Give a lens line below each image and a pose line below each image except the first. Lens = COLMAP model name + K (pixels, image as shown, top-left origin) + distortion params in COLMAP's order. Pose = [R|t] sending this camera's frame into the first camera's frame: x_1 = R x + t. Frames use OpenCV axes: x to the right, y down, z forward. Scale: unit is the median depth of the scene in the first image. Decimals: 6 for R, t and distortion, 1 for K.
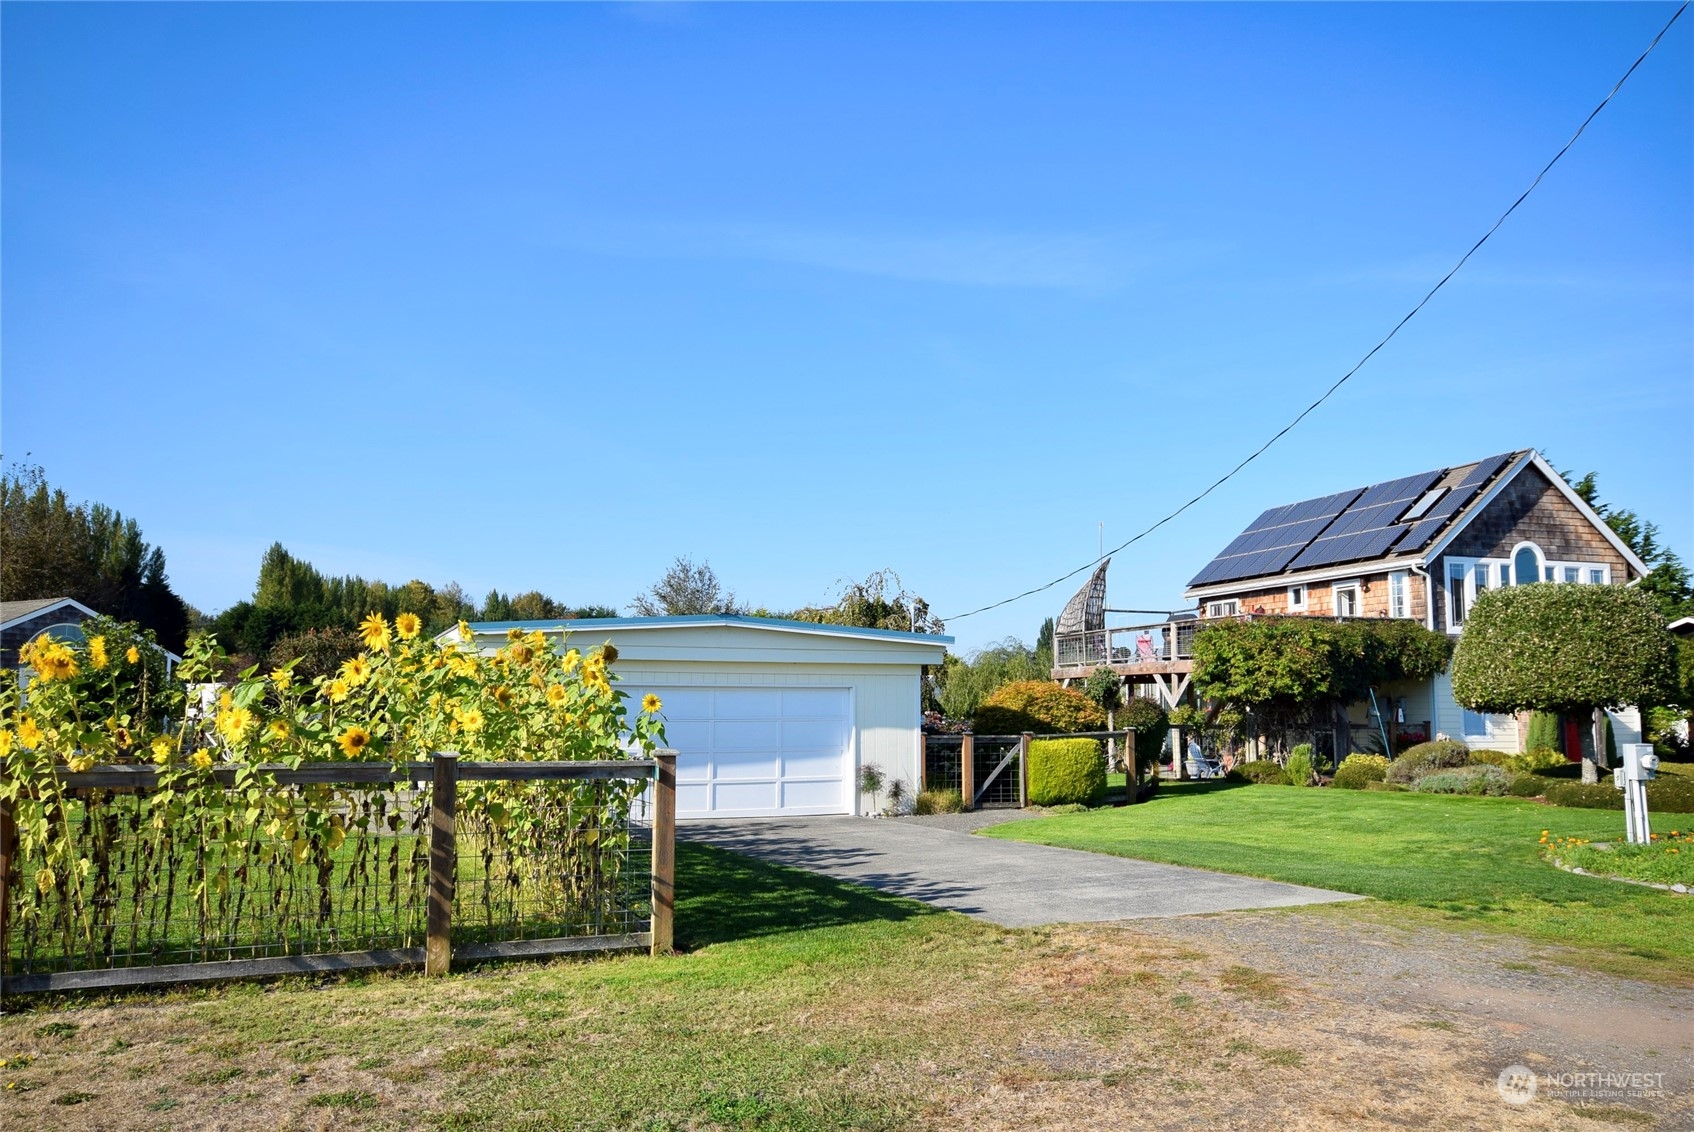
lens RADIAL K [[1257.4, 0, 851.4], [0, 1257.4, 567.4], [0, 0, 1]] dist [-0.004546, 0.012383]
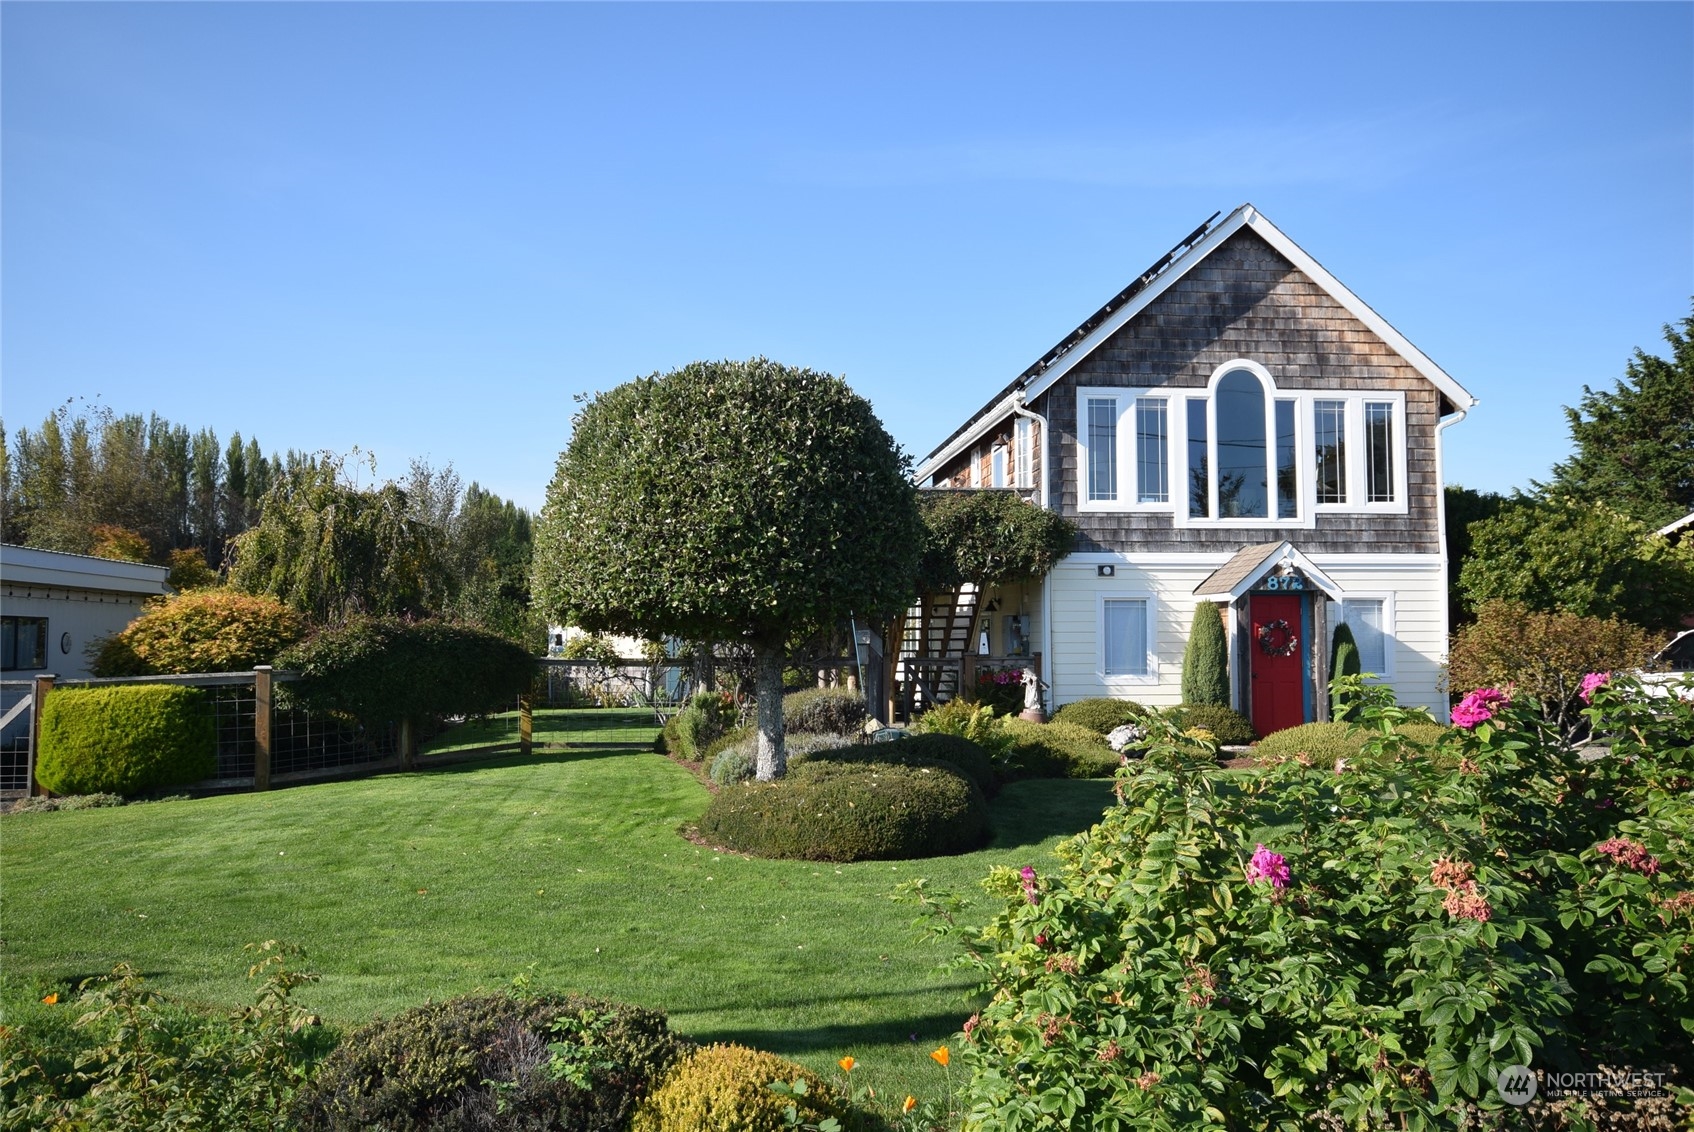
lens RADIAL K [[1257.4, 0, 835.9], [0, 1257.4, 571.5], [0, 0, 1]] dist [-0.004546, 0.012383]
pose [[0.978938, -0.016997, -0.203450, 0.467497], [0.028875, 0.998038, 0.055555, 0.042820], [0.202106, -0.060260, 0.977508, 0.356071]]
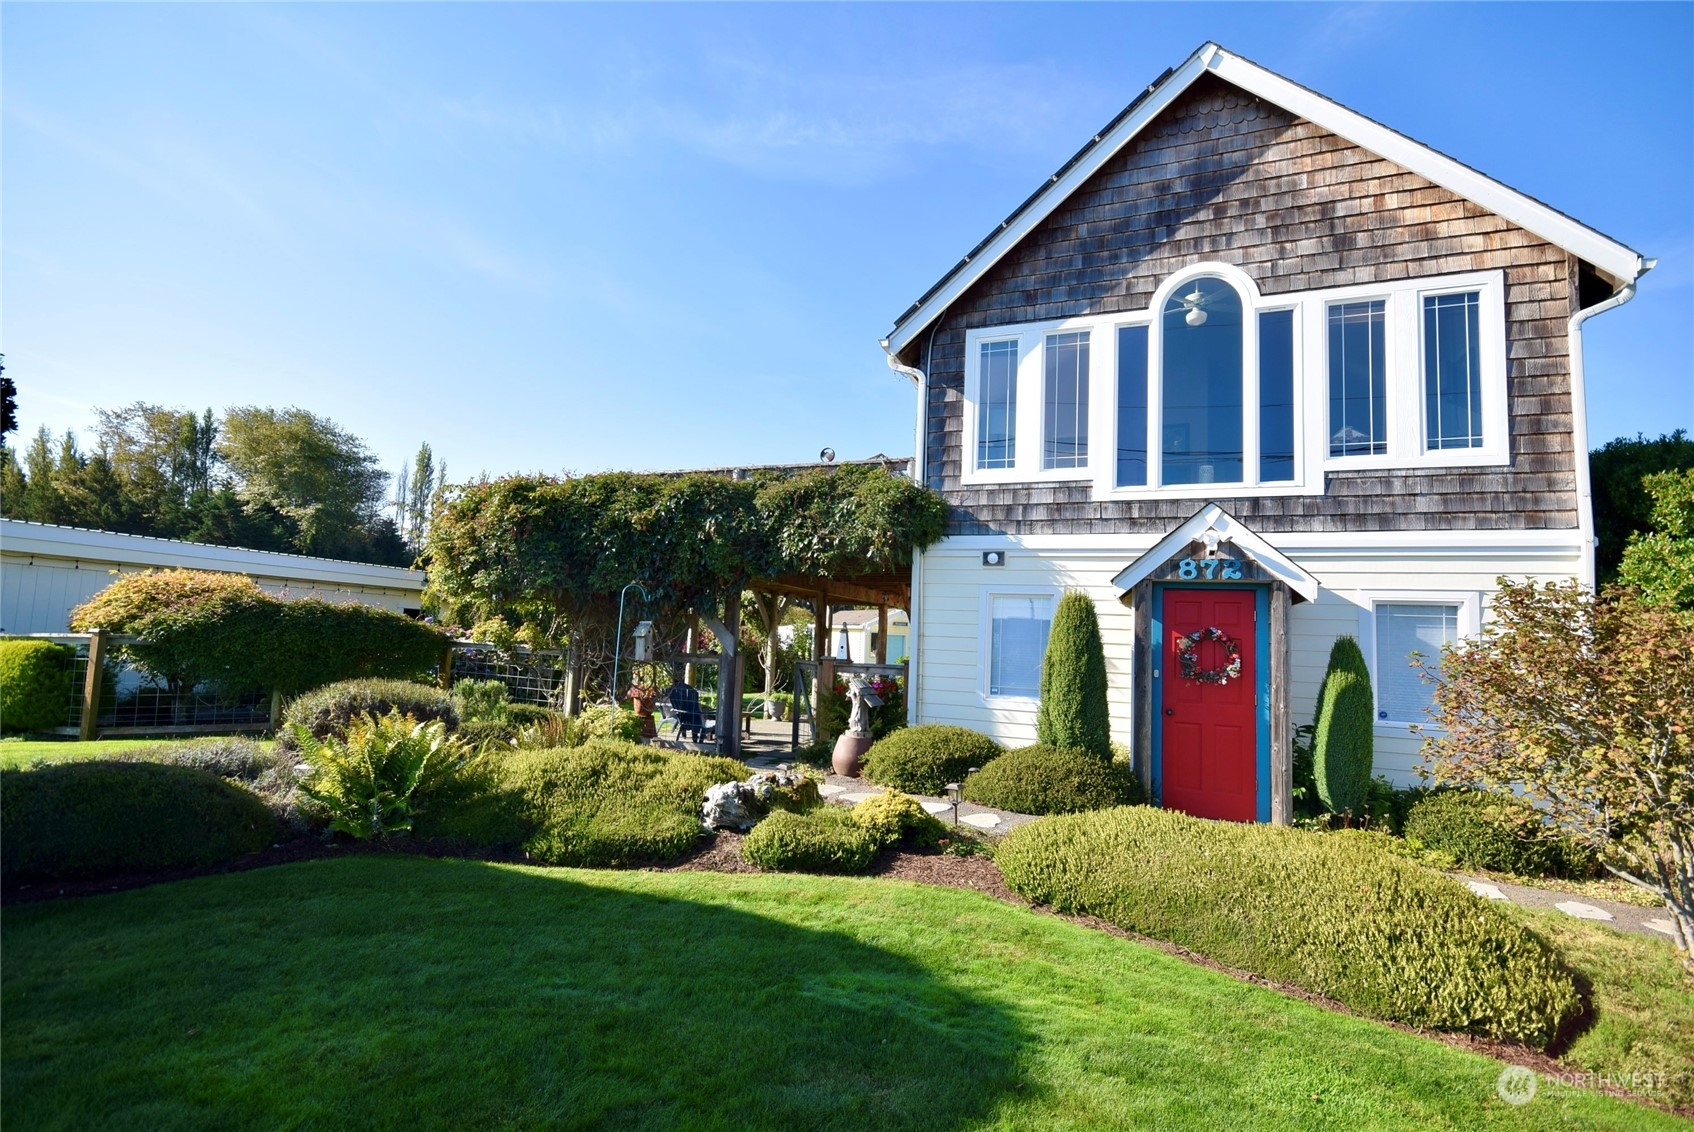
lens RADIAL K [[780.4, 0, 837.8], [0, 780.4, 574.9], [0, 0, 1]] dist [0.004245, -0.004338]
pose [[0.771697, -0.022604, -0.635589, 0.609971], [0.029622, 0.999561, 0.000417, 0.083684], [0.635300, -0.019149, 0.772028, 0.709642]]
